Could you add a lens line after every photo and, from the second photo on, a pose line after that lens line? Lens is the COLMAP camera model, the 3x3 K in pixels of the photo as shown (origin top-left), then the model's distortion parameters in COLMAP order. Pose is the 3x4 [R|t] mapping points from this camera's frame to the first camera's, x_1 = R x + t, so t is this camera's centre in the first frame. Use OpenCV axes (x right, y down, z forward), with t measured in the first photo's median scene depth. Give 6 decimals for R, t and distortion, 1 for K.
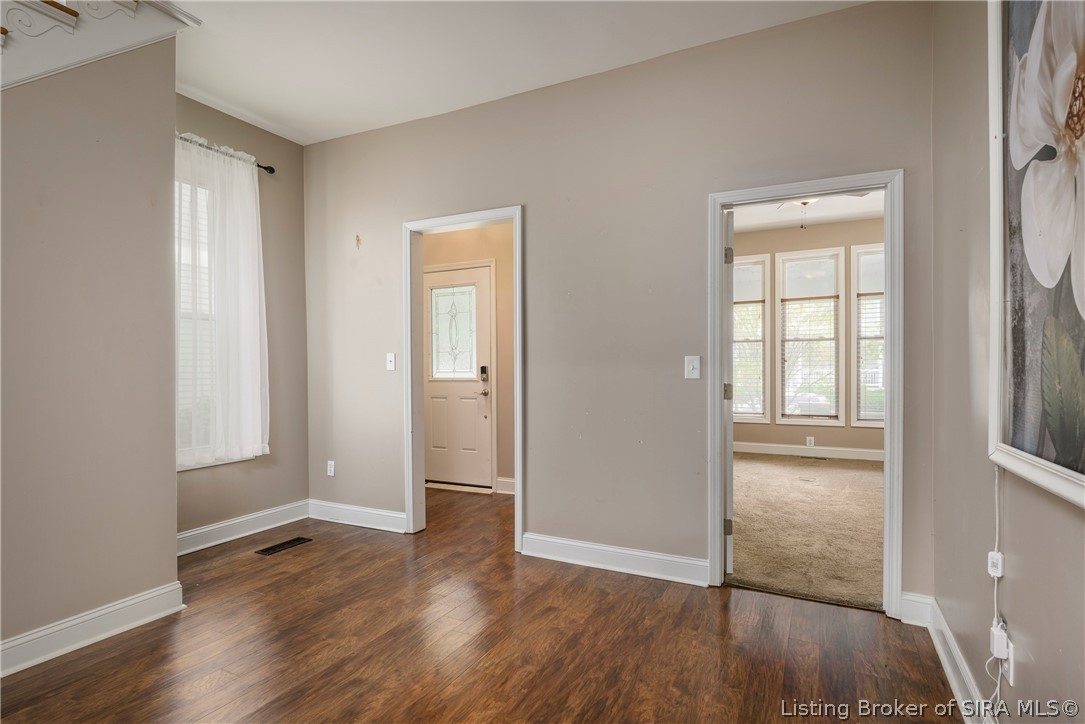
lens RADIAL K [[548.1, 0, 546.9], [0, 548.1, 373.5], [0, 0, 1]] dist [-0.003544, -0.000098]
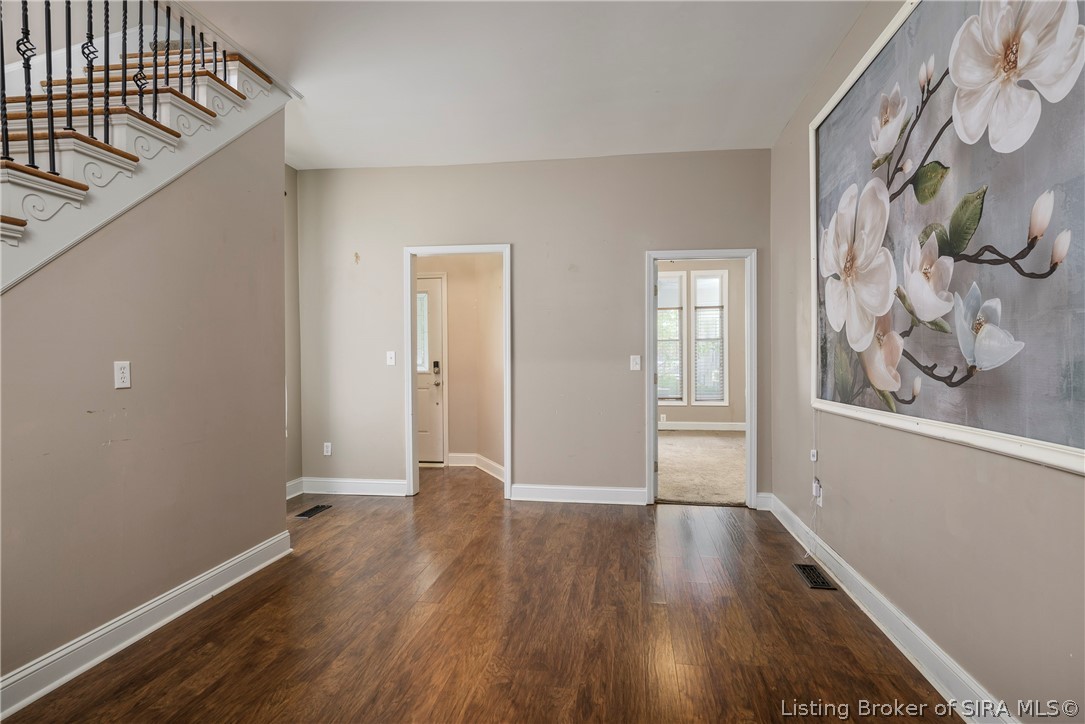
lens RADIAL K [[556.4, 0, 551.1], [0, 556.4, 364.8], [0, 0, 1]] dist [-0.002085, -0.000157]
pose [[0.946850, -0.002959, 0.321661, -0.459517], [0.003755, 0.999991, -0.001855, -0.004091], [-0.321652, 0.002964, 0.946853, -0.396189]]
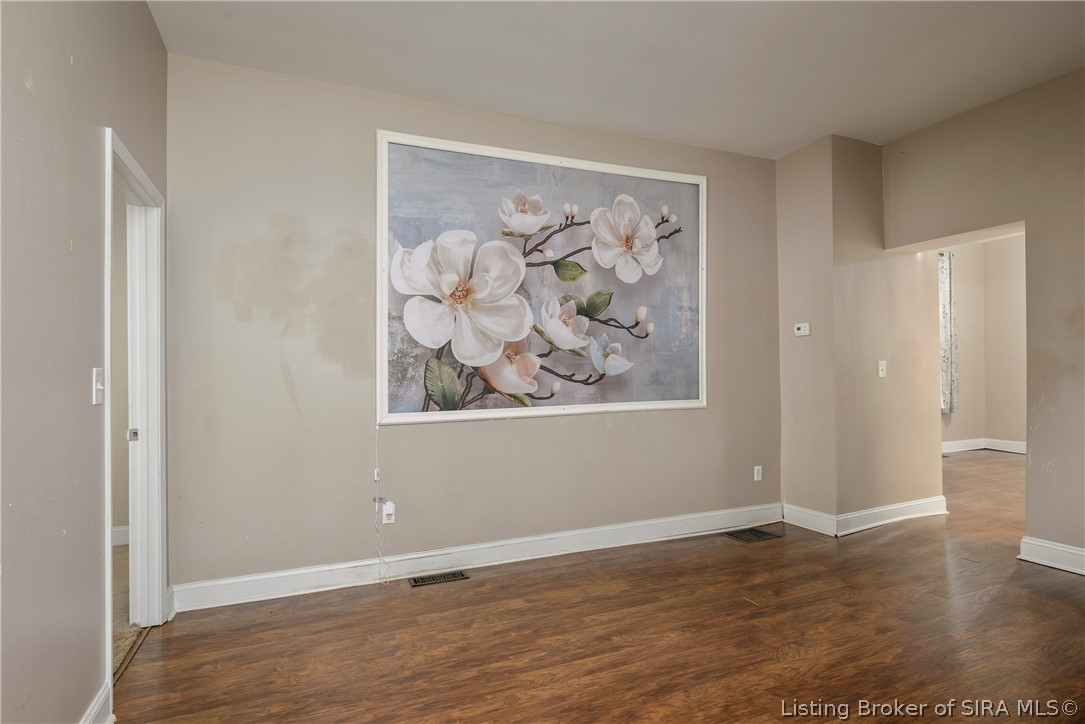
lens RADIAL K [[556.4, 0, 551.1], [0, 556.4, 364.8], [0, 0, 1]] dist [-0.002085, -0.000157]
pose [[-0.770911, 0.019125, 0.636656, -0.543617], [0.022919, 0.999735, -0.002280, -0.023413], [-0.636531, 0.012834, -0.771144, 1.165017]]
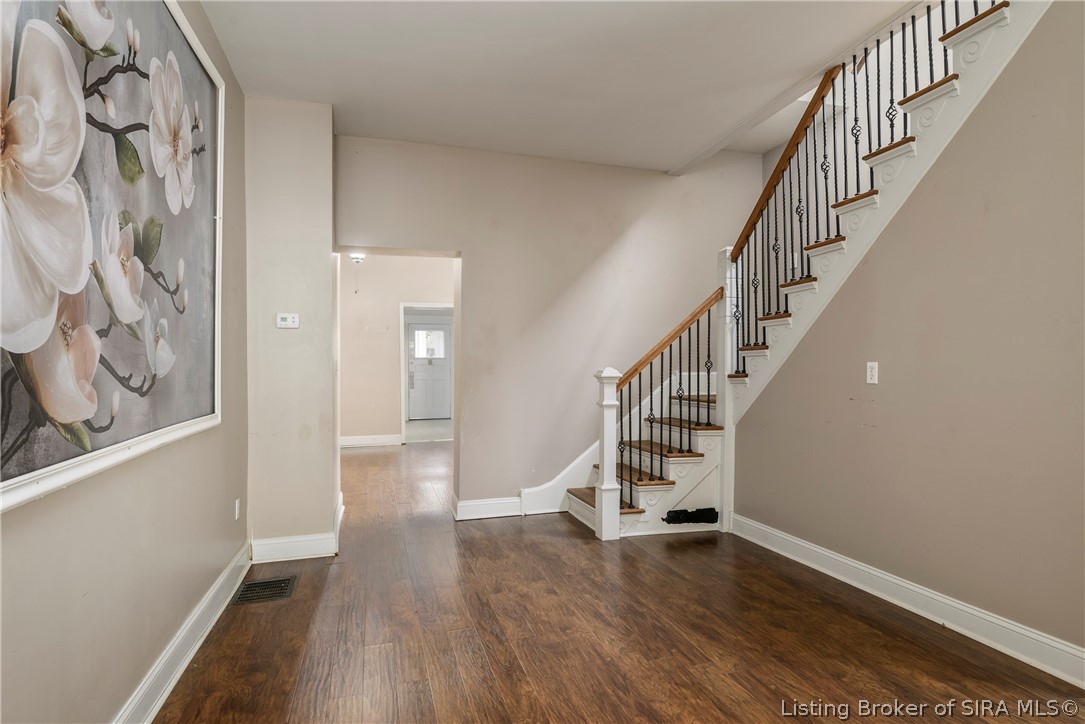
lens RADIAL K [[603.8, 0, 551.0], [0, 603.8, 371.5], [0, 0, 1]] dist [-0.003507, -0.000265]
pose [[-0.726552, 0.015849, -0.686929, 0.369732], [0.001209, 0.999762, 0.021789, -0.021635], [0.687111, 0.015000, -0.726398, 0.956287]]
